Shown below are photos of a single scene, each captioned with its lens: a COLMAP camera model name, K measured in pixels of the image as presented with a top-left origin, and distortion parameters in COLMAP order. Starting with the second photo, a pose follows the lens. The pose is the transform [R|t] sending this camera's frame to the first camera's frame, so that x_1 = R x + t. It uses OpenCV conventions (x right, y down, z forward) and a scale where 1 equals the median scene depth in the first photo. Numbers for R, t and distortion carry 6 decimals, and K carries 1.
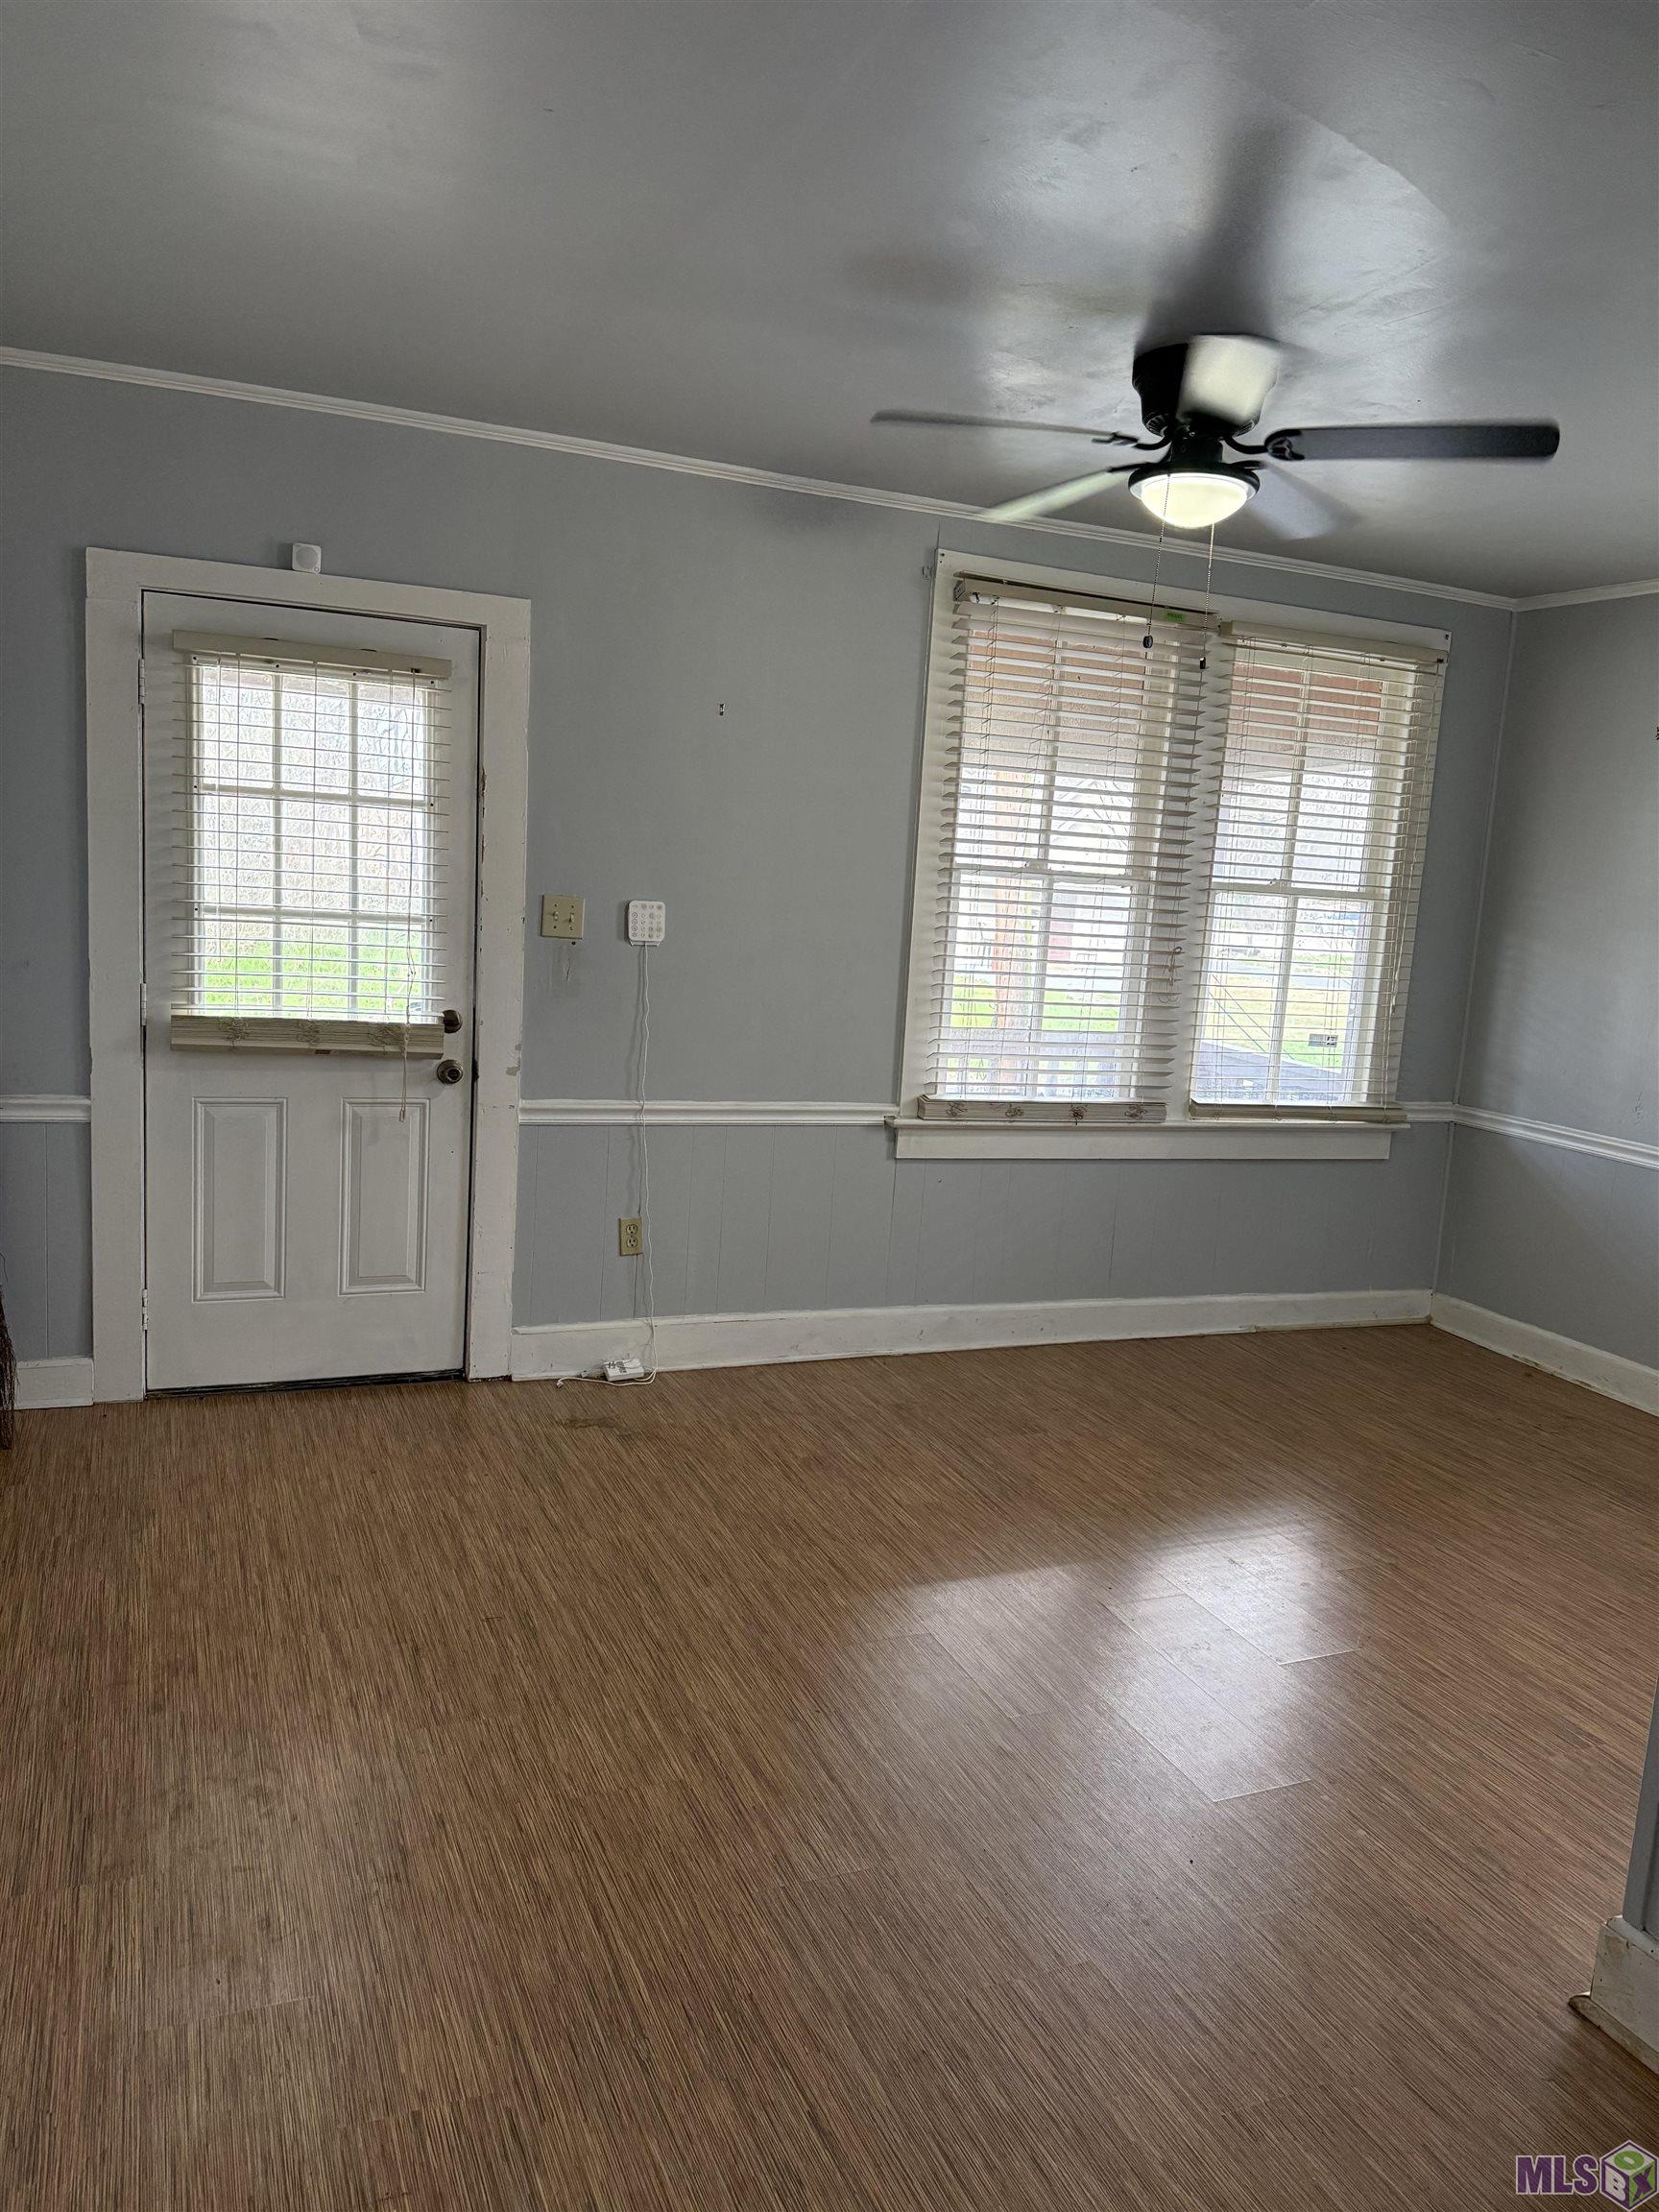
lens RADIAL K [[1585.4, 0, 820.4], [0, 1585.4, 1108.2], [0, 0, 1]] dist [0.066097, -0.074982]
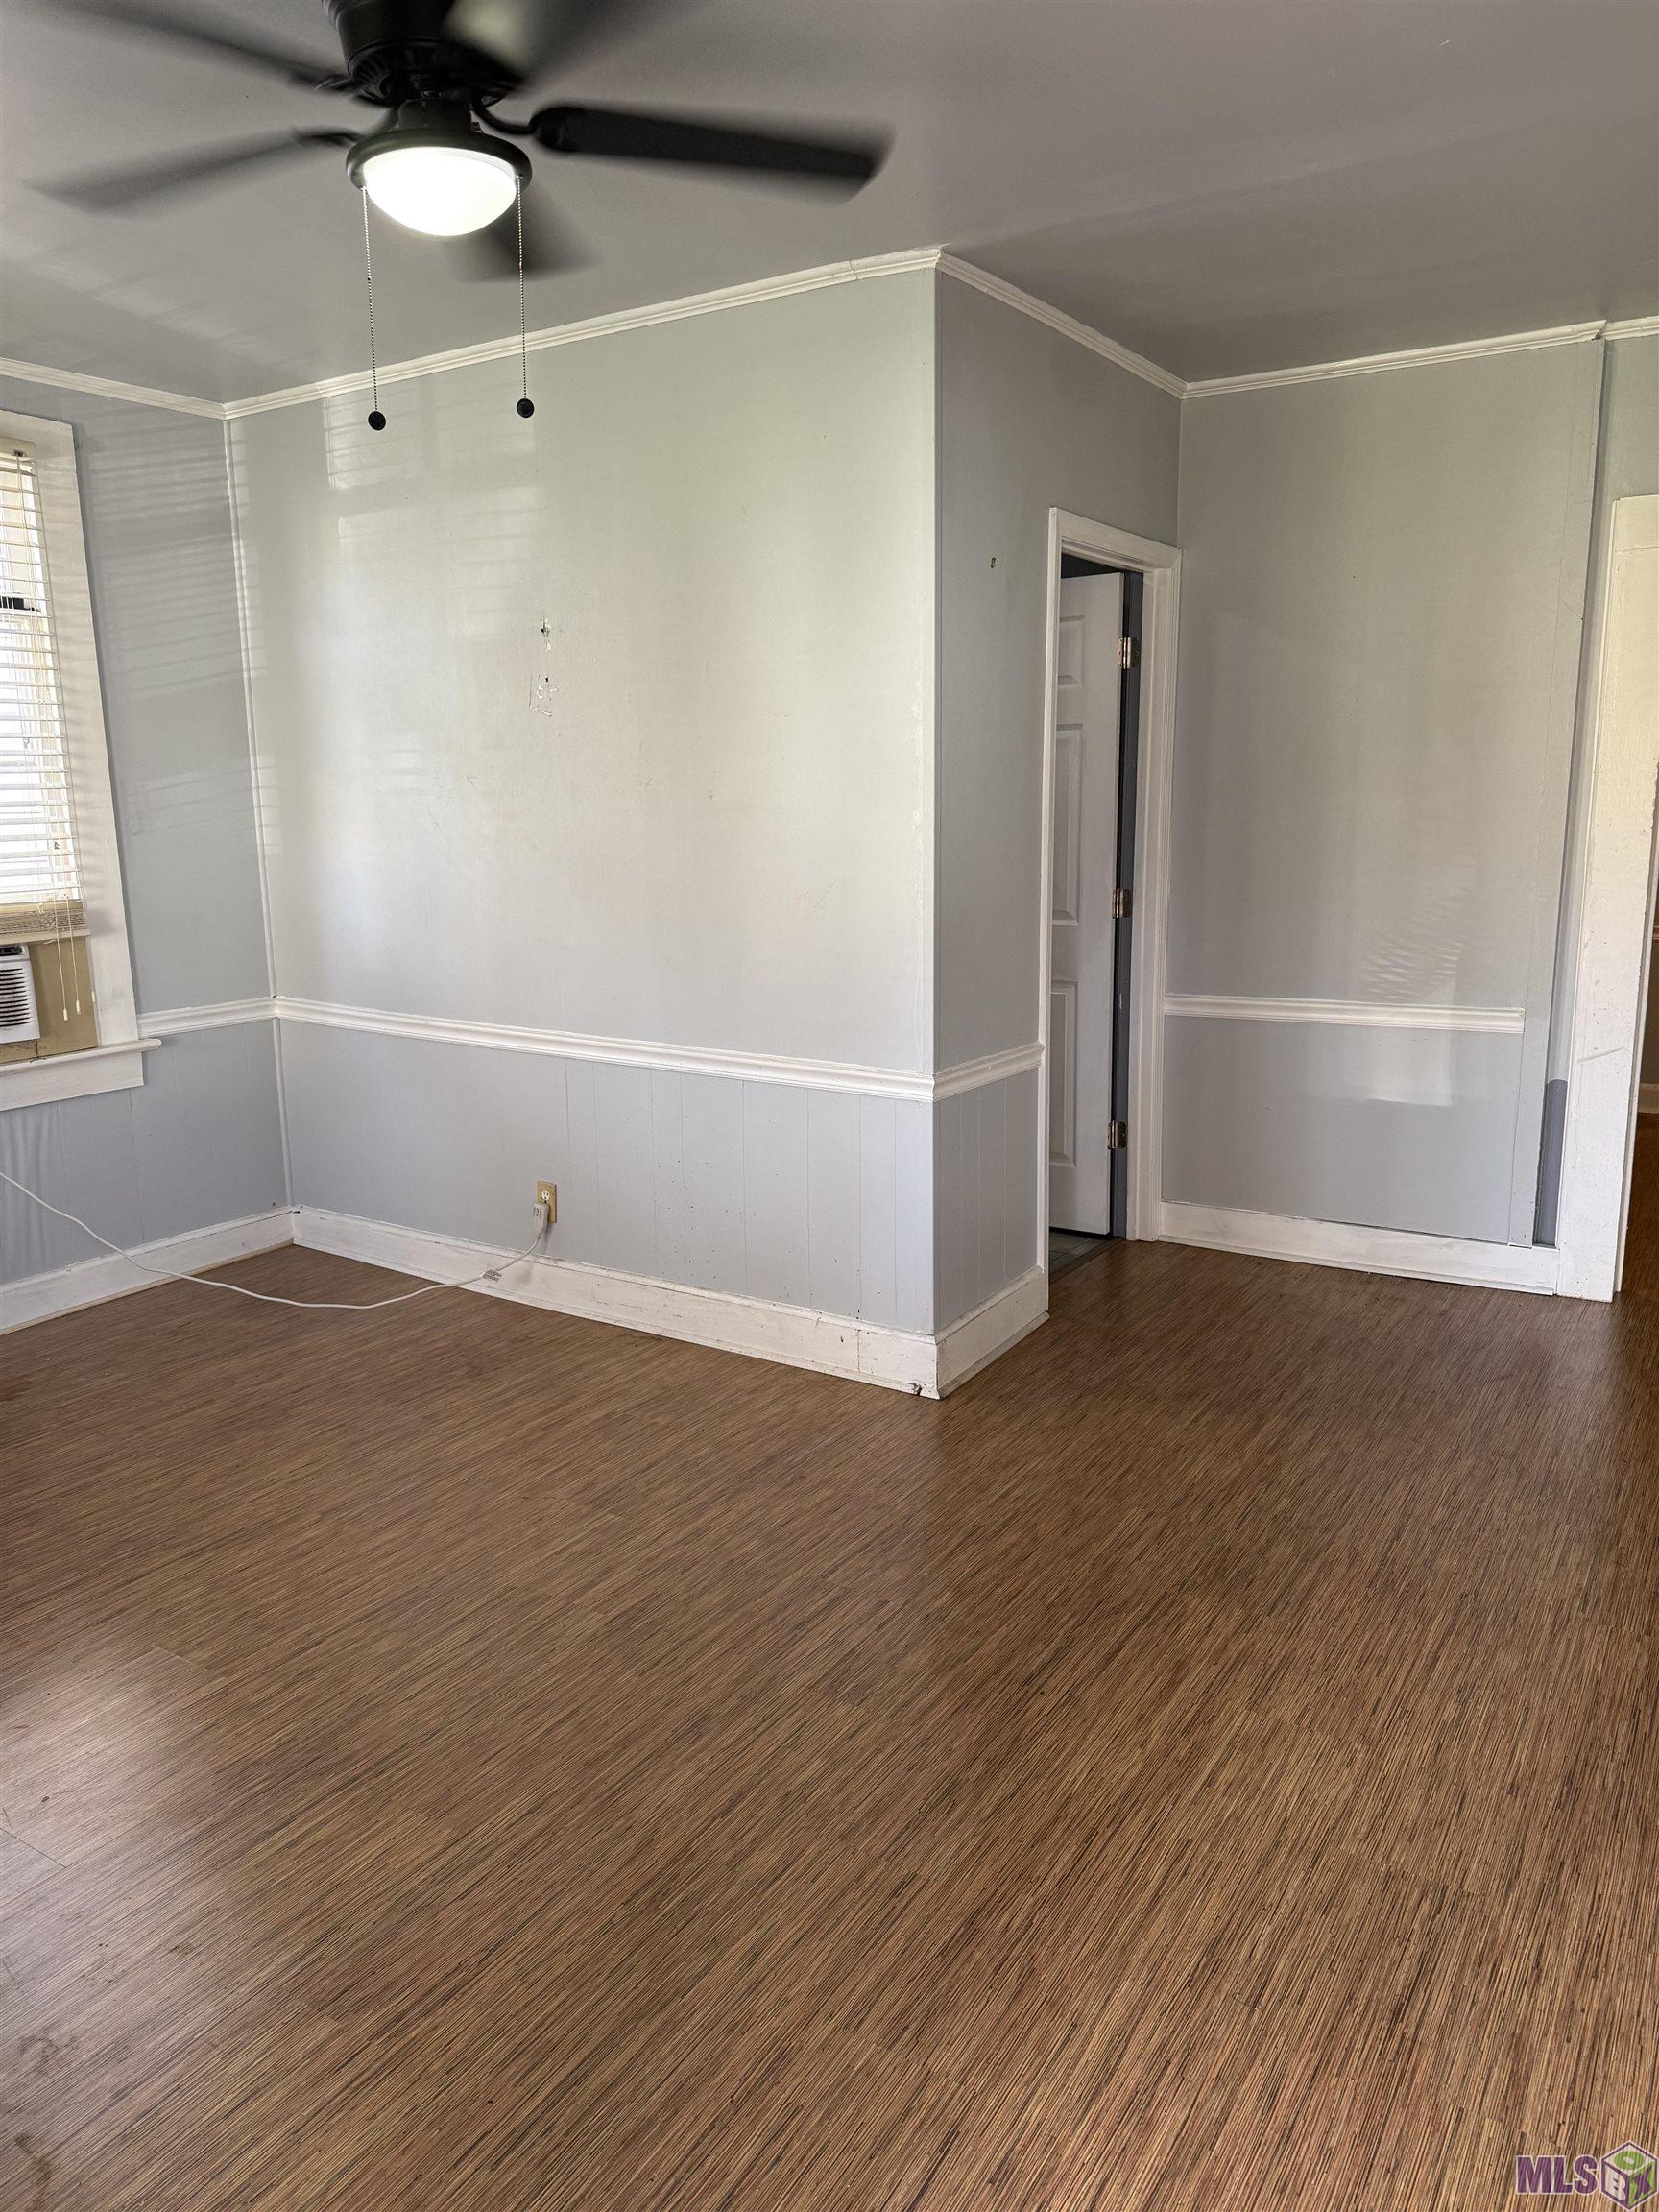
lens RADIAL K [[1585.4, 0, 833.3], [0, 1585.4, 1085.6], [0, 0, 1]] dist [0.066097, -0.074982]
pose [[-0.580792, -0.210135, 0.786463, -0.600613], [0.091797, 0.943041, 0.319761, -0.259746], [-0.808860, 0.257909, -0.528421, 1.557467]]
